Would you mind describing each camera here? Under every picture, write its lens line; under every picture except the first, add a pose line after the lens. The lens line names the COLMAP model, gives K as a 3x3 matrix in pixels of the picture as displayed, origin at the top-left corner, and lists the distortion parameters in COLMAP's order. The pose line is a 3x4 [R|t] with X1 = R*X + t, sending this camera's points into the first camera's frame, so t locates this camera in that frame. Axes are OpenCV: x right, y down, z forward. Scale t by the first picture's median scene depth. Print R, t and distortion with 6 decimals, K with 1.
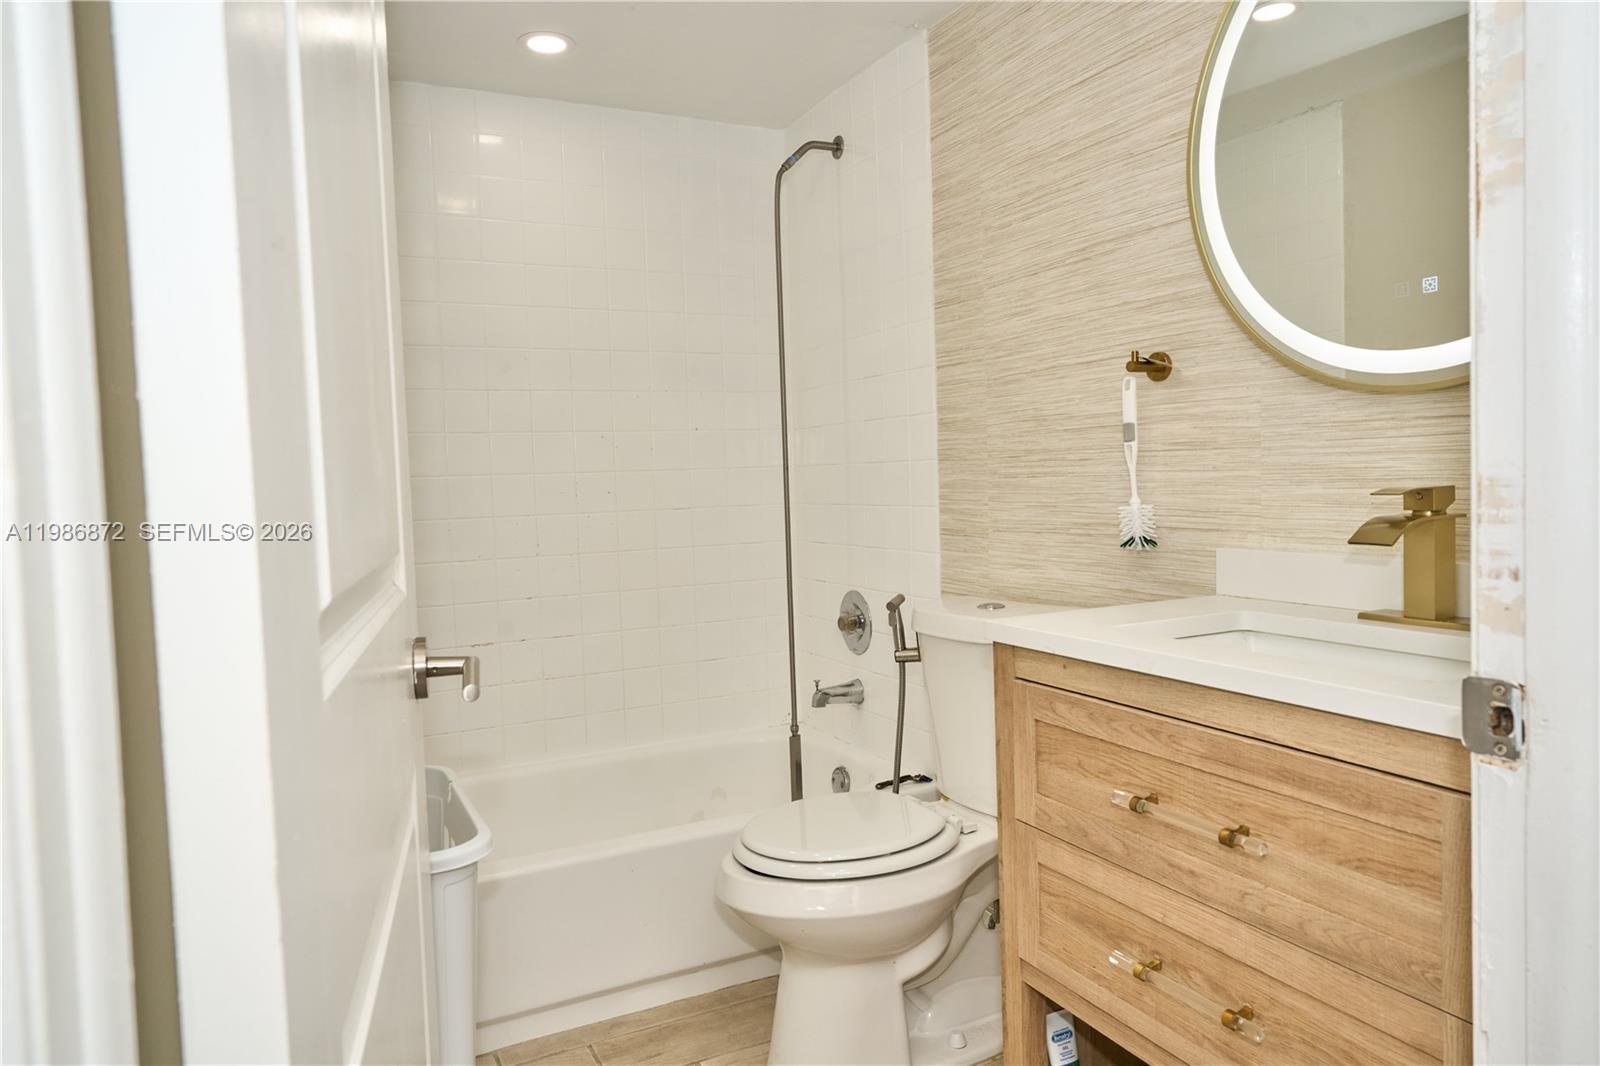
lens RADIAL K [[1056.3, 0, 801.5], [0, 1056.3, 533.6], [0, 0, 1]] dist [0.016610, -0.001193]
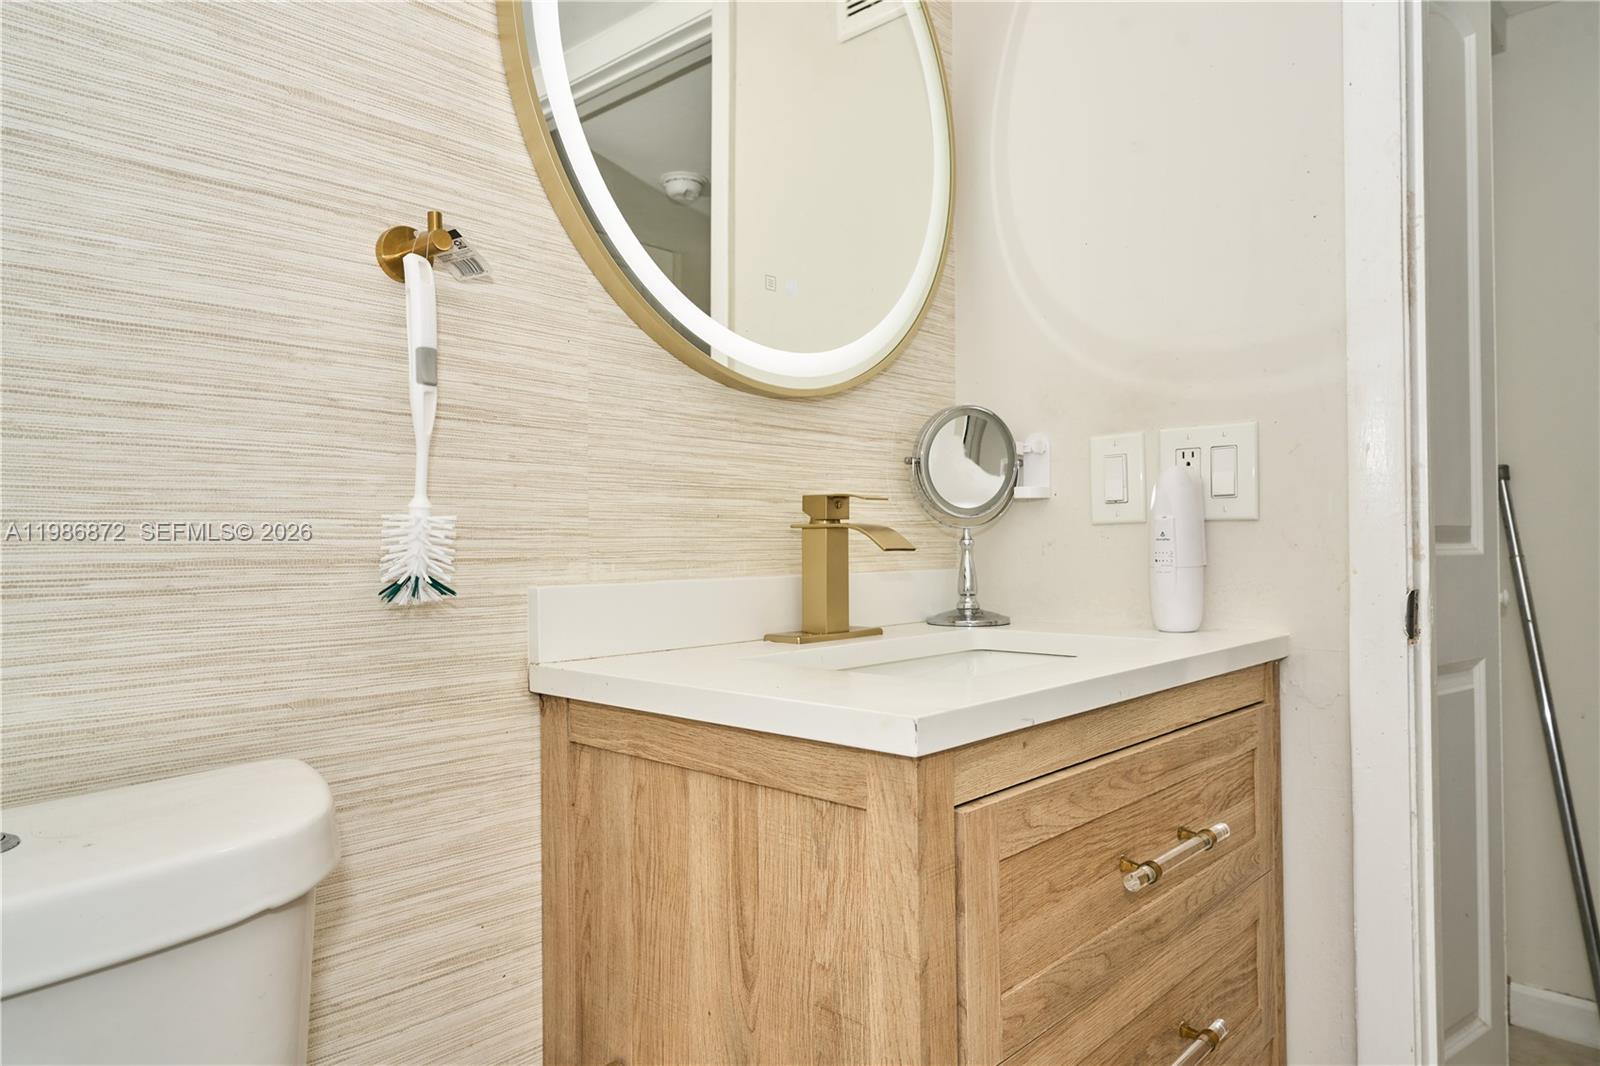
lens RADIAL K [[1009.5, 0, 797.6], [0, 1009.5, 528.8], [0, 0, 1]] dist [-0.003420, -0.000249]
pose [[-0.355584, 0.048302, 0.933395, -0.210881], [0.072409, 0.997086, -0.024014, 0.004879], [-0.931835, 0.059047, -0.358045, 1.094276]]
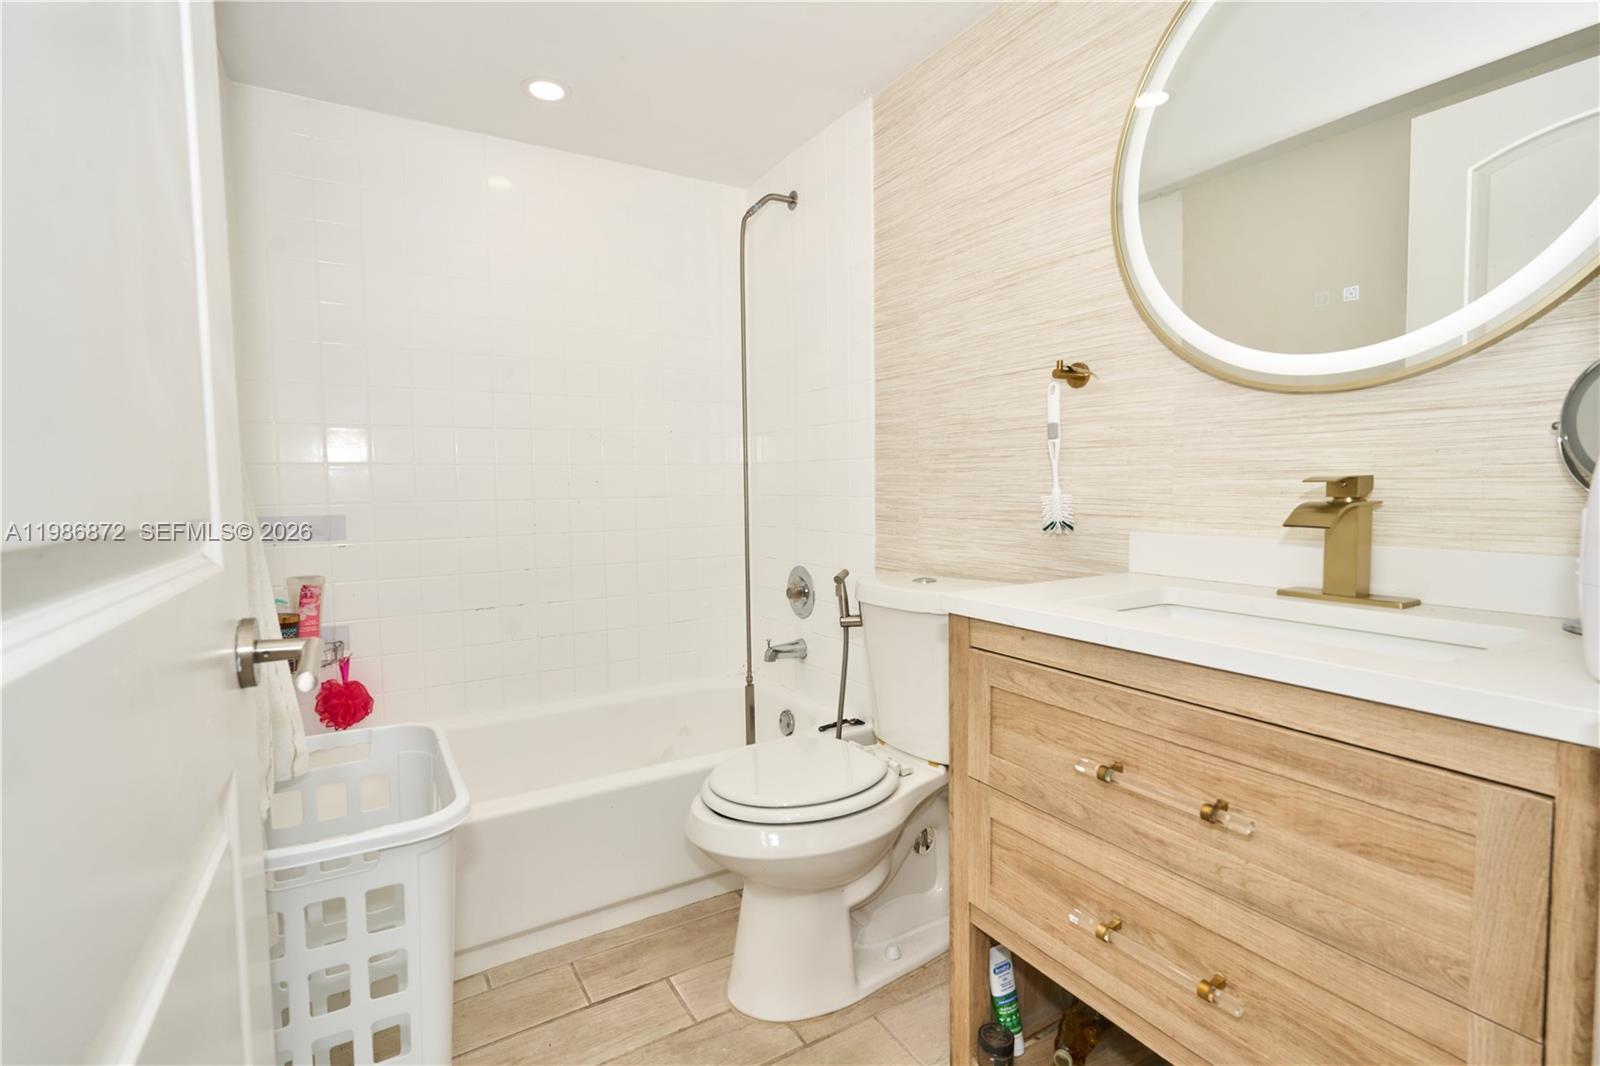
lens RADIAL K [[762.5, 0, 800.2], [0, 762.5, 529.4], [0, 0, 1]] dist [-0.000274, 0.000790]
pose [[0.996969, 0.014822, 0.076378, -0.029893], [-0.015187, 0.999876, 0.004199, 0.013264], [-0.076306, -0.005346, 0.997070, 0.205814]]
